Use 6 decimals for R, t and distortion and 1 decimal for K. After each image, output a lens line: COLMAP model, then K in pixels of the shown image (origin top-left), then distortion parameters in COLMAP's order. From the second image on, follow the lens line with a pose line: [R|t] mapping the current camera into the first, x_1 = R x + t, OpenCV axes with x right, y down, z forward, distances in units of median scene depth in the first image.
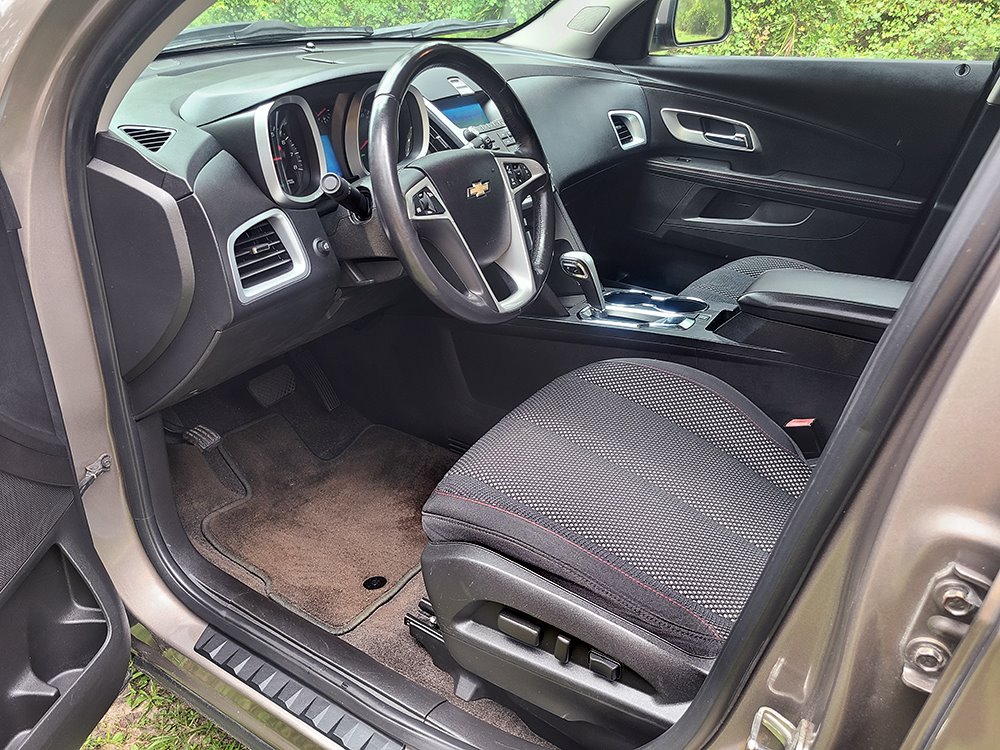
lens RADIAL K [[758.0, 0, 500.0], [0, 758.0, 375.0], [0, 0, 1]] dist [0.025447, -0.009933]
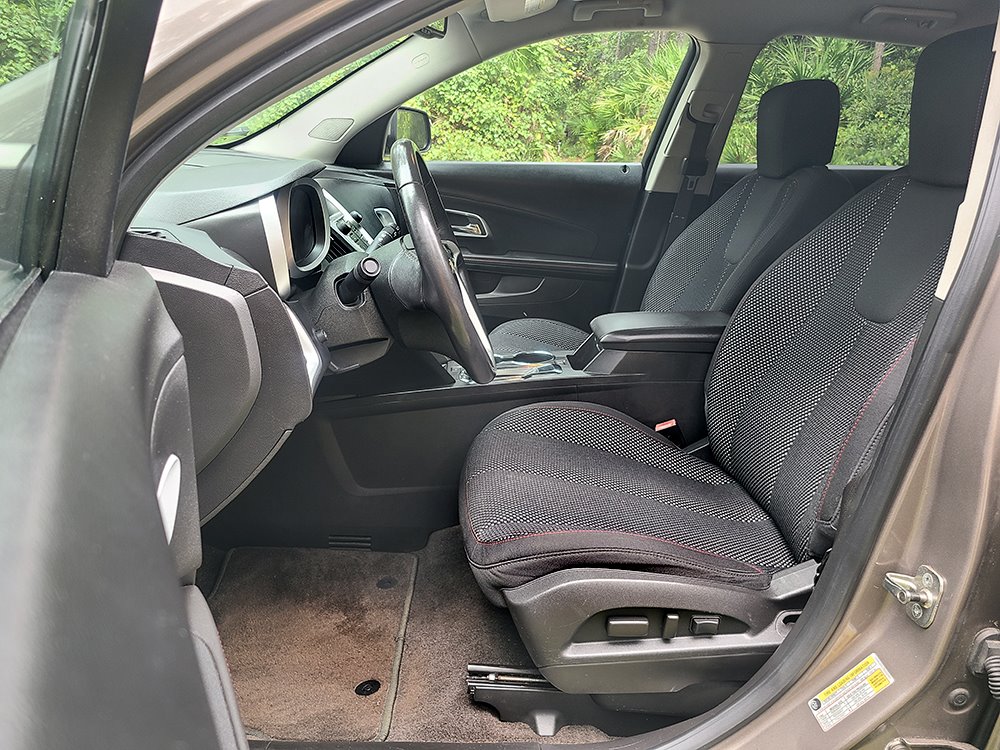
lens RADIAL K [[748.1, 0, 500.0], [0, 748.1, 375.0], [0, 0, 1]] dist [0.032853, 0.000919]
pose [[0.820926, -0.161713, 0.547657, -0.450124], [0.234108, 0.970070, -0.064478, -0.002893], [-0.520839, 0.181142, 0.834215, 0.059815]]
